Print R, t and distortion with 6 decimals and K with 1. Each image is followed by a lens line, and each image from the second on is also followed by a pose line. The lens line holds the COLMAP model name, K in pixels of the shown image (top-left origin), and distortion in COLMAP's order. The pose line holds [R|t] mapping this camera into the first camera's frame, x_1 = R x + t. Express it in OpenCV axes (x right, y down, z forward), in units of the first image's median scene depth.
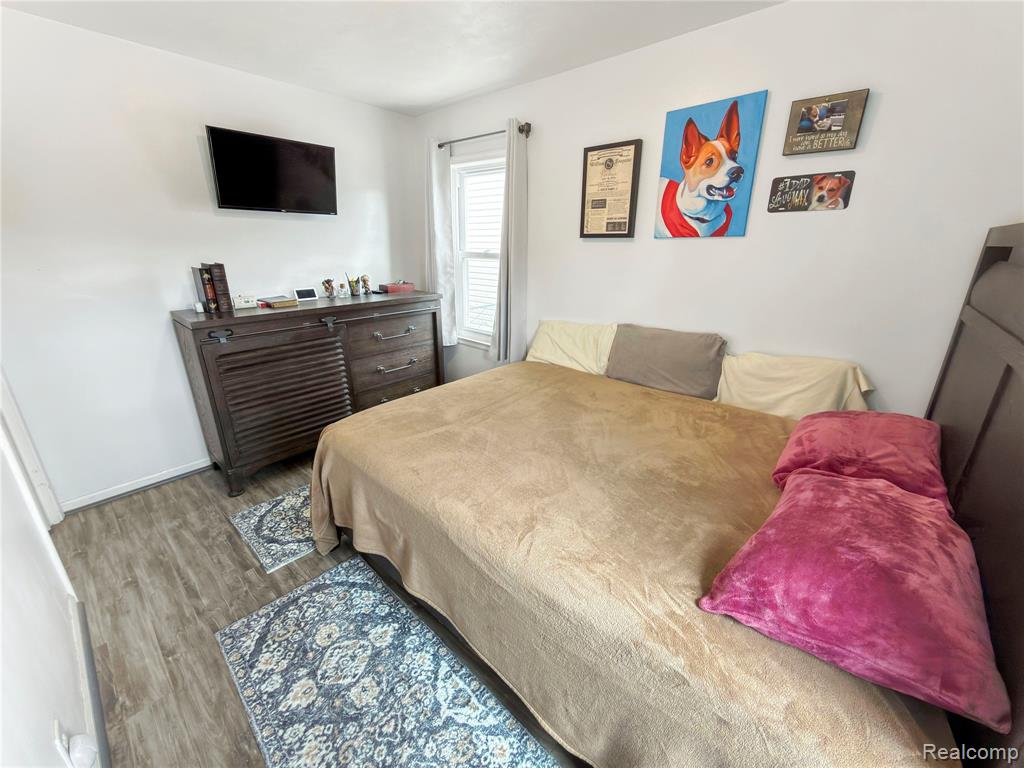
lens RADIAL K [[424.2, 0, 514.1], [0, 424.2, 388.2], [0, 0, 1]] dist [-0.001753, 0.000615]
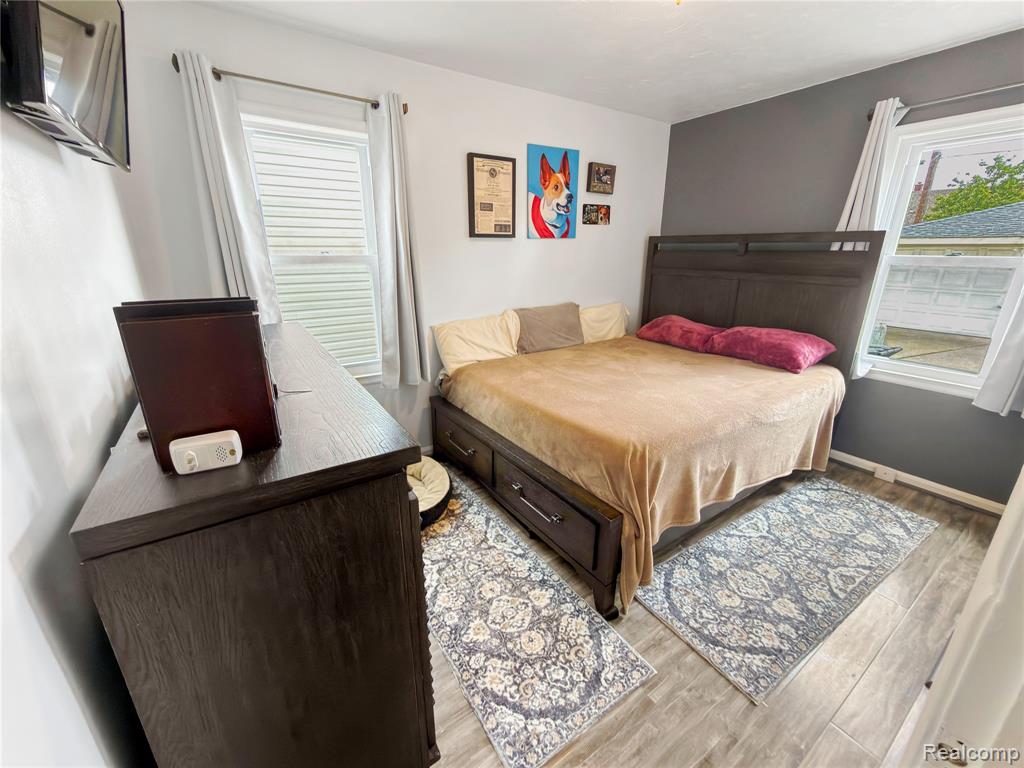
lens RADIAL K [[424.2, 0, 517.5], [0, 424.2, 385.1], [0, 0, 1]] dist [-0.001753, 0.000615]
pose [[0.223023, -0.307262, 0.925122, -1.194655], [0.318411, 0.919932, 0.228777, -0.293752], [-0.921344, 0.243547, 0.303001, 0.882672]]
